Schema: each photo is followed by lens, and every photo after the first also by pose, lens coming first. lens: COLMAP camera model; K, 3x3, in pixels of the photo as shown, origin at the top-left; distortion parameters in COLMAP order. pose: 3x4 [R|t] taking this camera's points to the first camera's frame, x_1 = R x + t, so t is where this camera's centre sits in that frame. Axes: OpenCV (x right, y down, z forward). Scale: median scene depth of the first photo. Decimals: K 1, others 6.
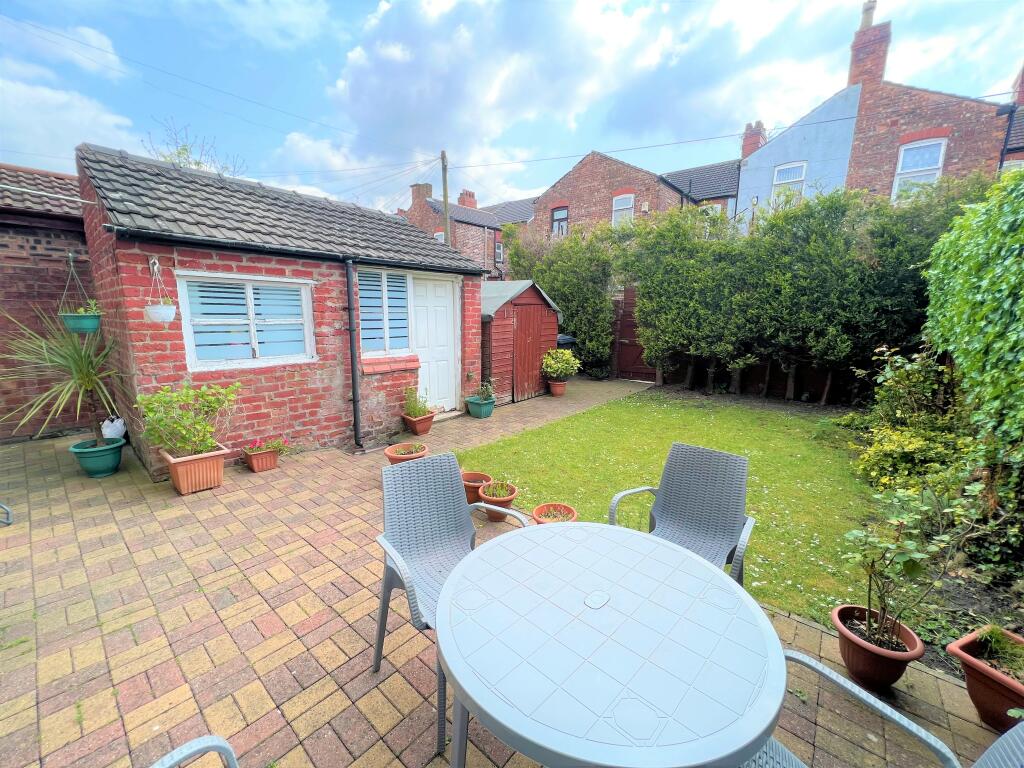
lens RADIAL K [[406.8, 0, 515.1], [0, 406.8, 388.5], [0, 0, 1]] dist [-0.000810, -0.000255]
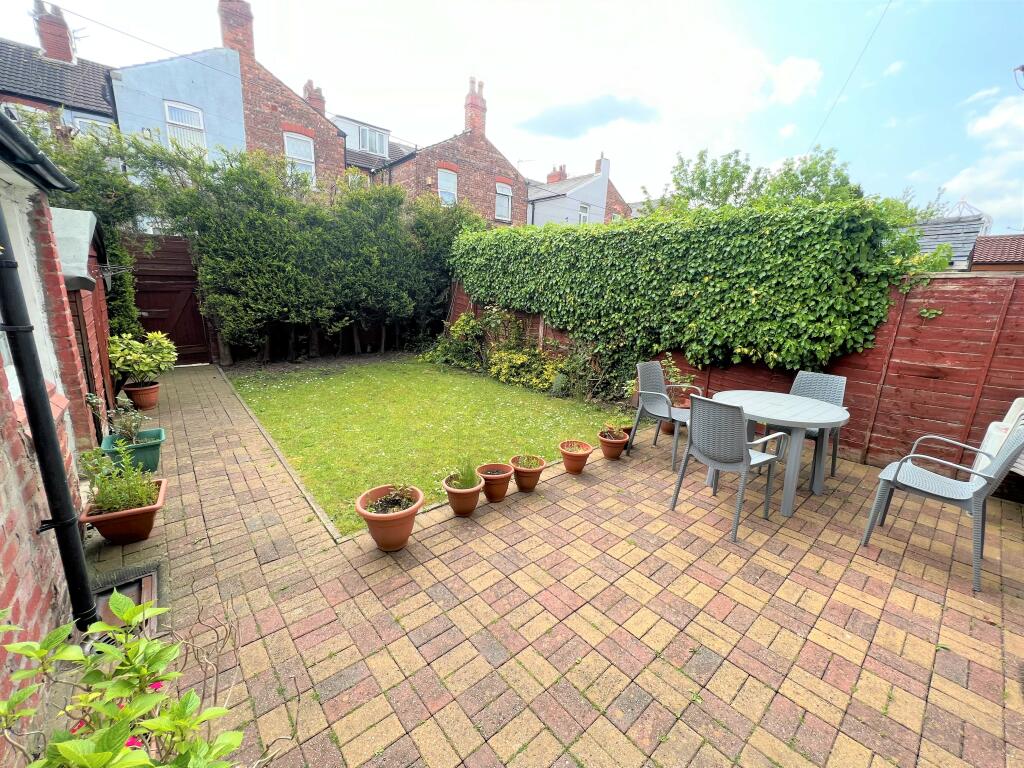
lens RADIAL K [[410.9, 0, 514.1], [0, 410.9, 385.6], [0, 0, 1]] dist [-0.002450, -0.000018]
pose [[0.159858, -0.233115, 0.959220, -0.446973], [0.145186, 0.966701, 0.210737, -0.072860], [-0.976405, 0.105577, 0.188380, 0.361681]]
